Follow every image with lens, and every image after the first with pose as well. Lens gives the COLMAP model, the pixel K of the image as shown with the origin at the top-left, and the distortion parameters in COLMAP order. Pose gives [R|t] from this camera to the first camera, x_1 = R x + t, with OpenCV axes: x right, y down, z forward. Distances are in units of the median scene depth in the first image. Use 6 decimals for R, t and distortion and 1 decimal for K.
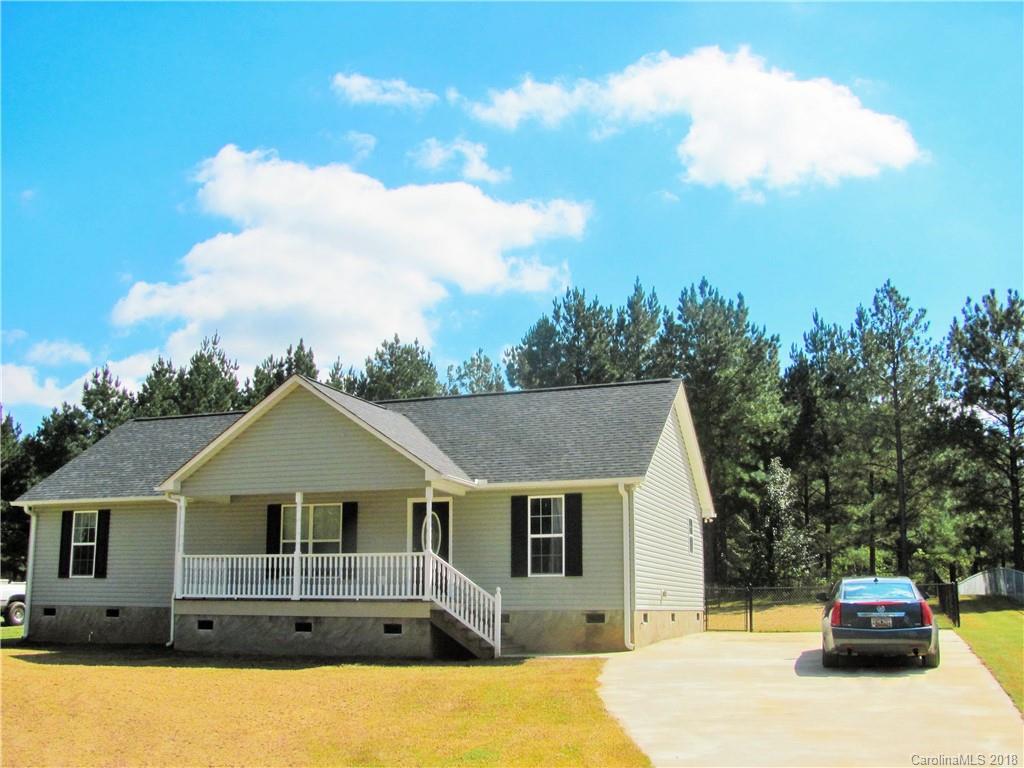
lens RADIAL K [[1112.1, 0, 511.4], [0, 1112.1, 411.4], [0, 0, 1]] dist [-0.204964, 0.045014]
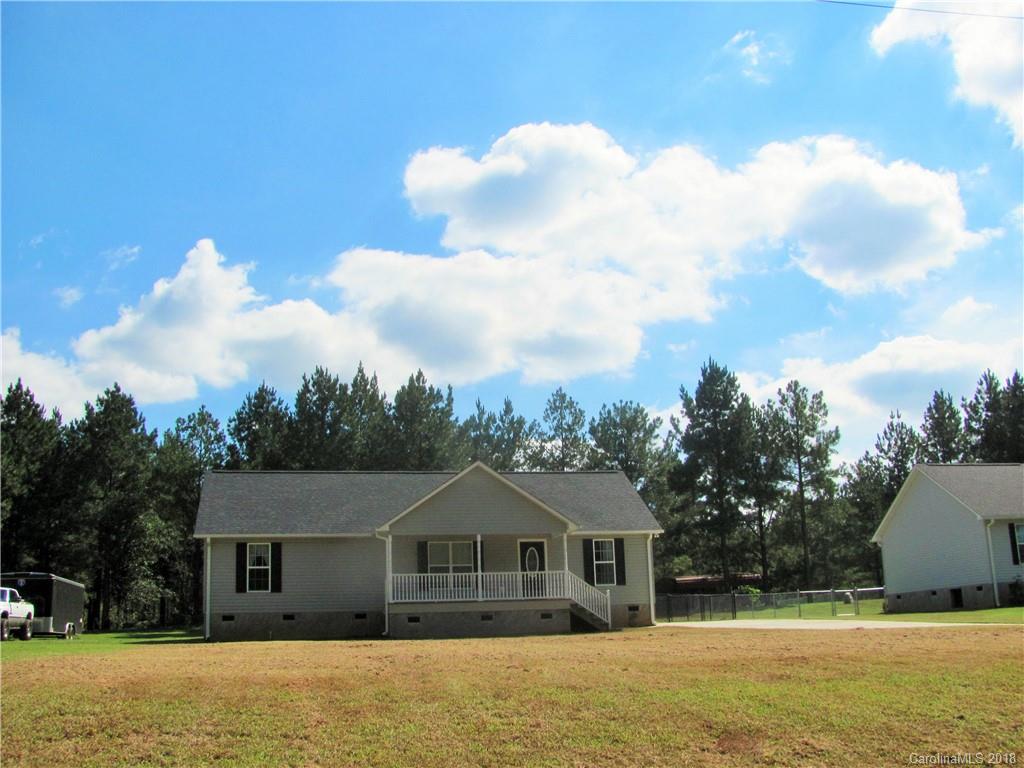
lens RADIAL K [[1112.1, 0, 511.4], [0, 1112.1, 411.4], [0, 0, 1]] dist [-0.204964, 0.045014]
pose [[0.845463, 0.082715, 0.527590, -0.978356], [-0.062732, 0.996475, -0.055699, -0.017098], [-0.530337, 0.013994, 0.847671, -0.380551]]
